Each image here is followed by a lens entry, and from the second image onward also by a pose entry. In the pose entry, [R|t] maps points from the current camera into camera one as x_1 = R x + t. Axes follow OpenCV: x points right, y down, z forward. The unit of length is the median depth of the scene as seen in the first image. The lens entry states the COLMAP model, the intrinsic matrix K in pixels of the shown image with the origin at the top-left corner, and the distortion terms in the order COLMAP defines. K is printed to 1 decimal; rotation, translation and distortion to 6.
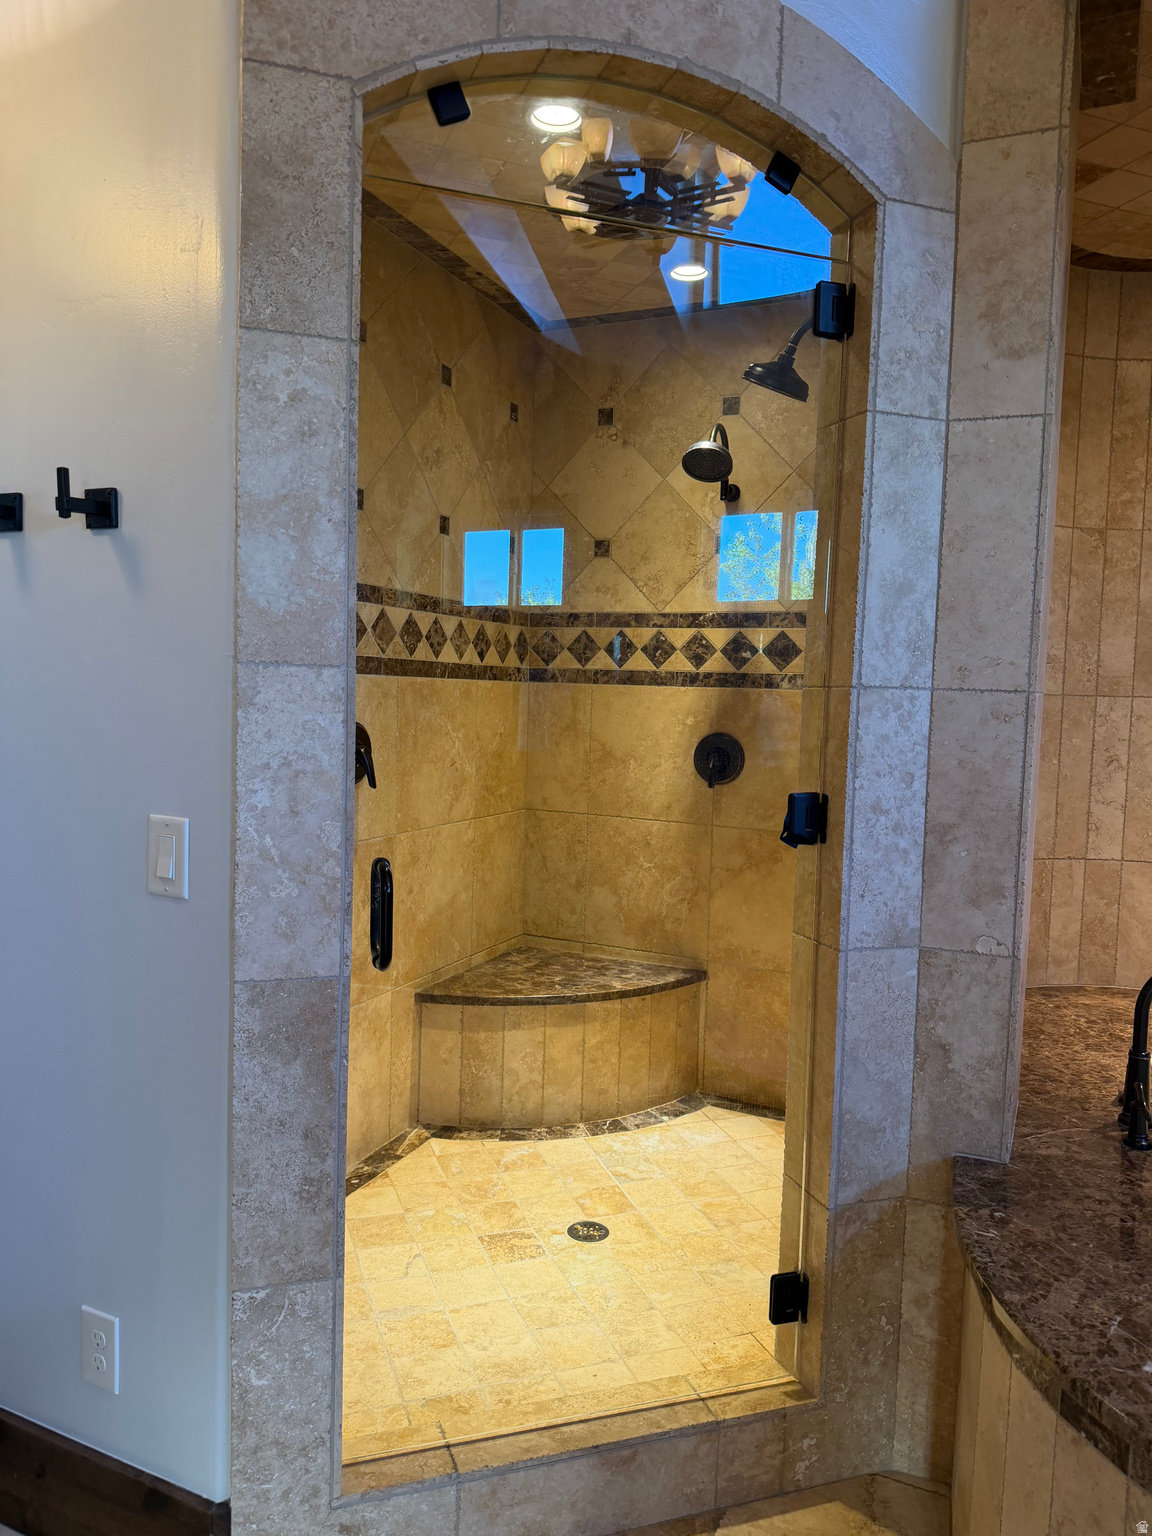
lens RADIAL K [[1073.9, 0, 576.0], [0, 1073.9, 768.0], [0, 0, 1]] dist [0.161190, -0.261135]
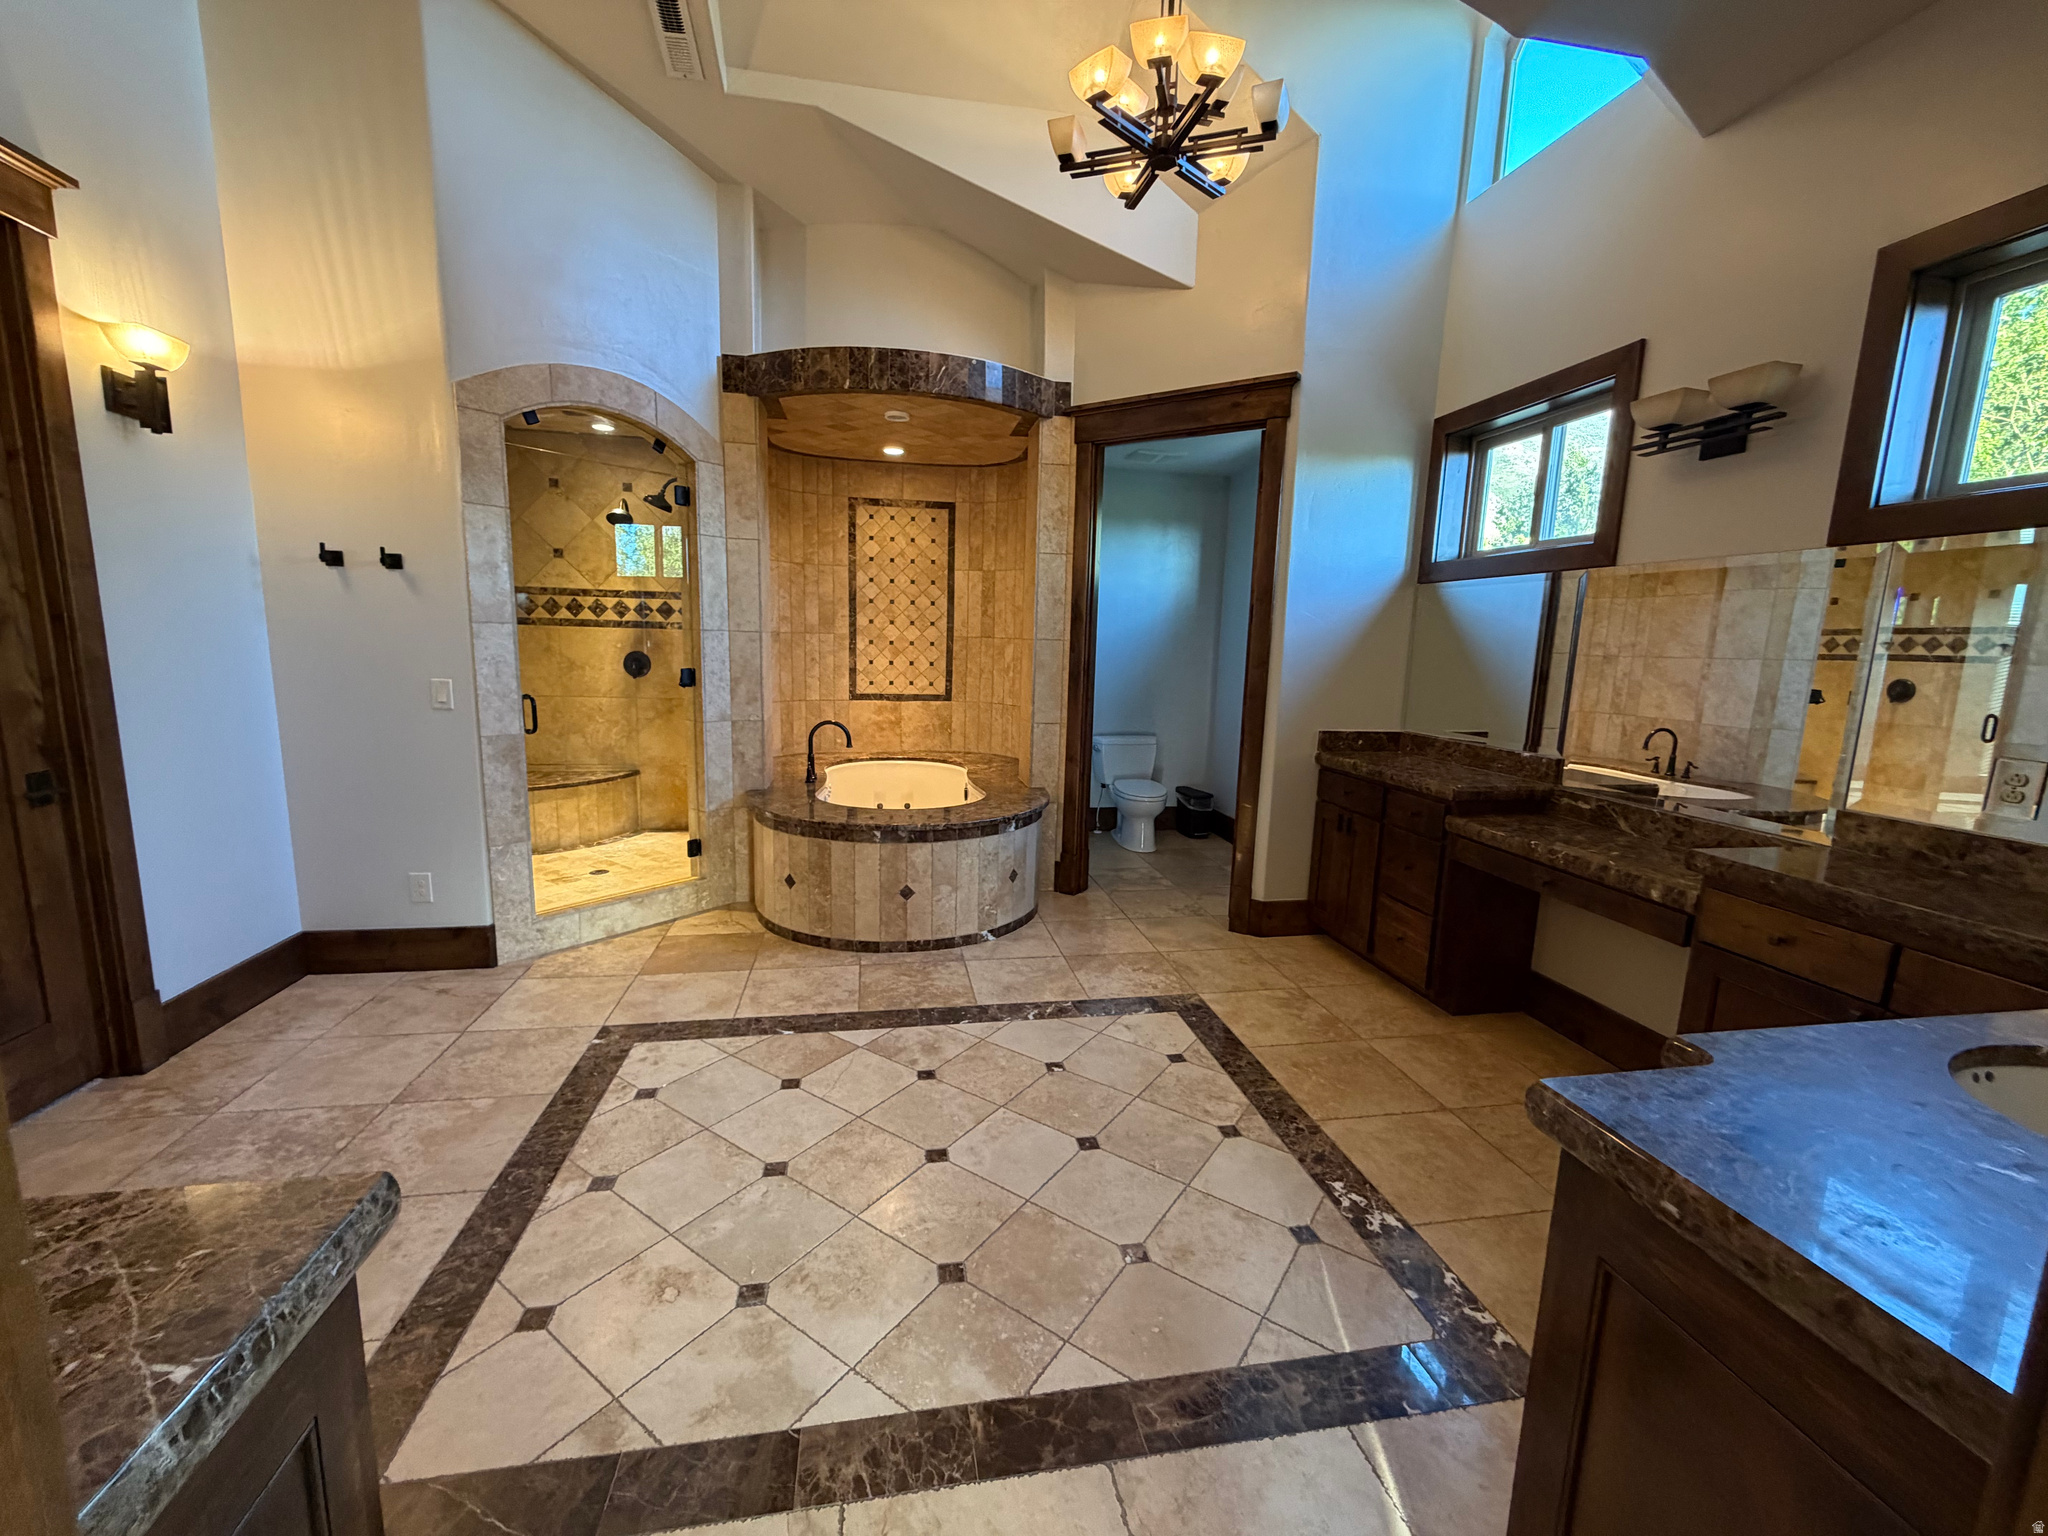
lens RADIAL K [[814.5, 0, 1019.7], [0, 814.5, 766.2], [0, 0, 1]] dist [-0.003486, 0.000491]
pose [[0.818346, -0.094278, 0.566940, -0.175620], [0.038653, 0.993249, 0.109376, 0.045241], [-0.573424, -0.067594, 0.816465, -0.716716]]
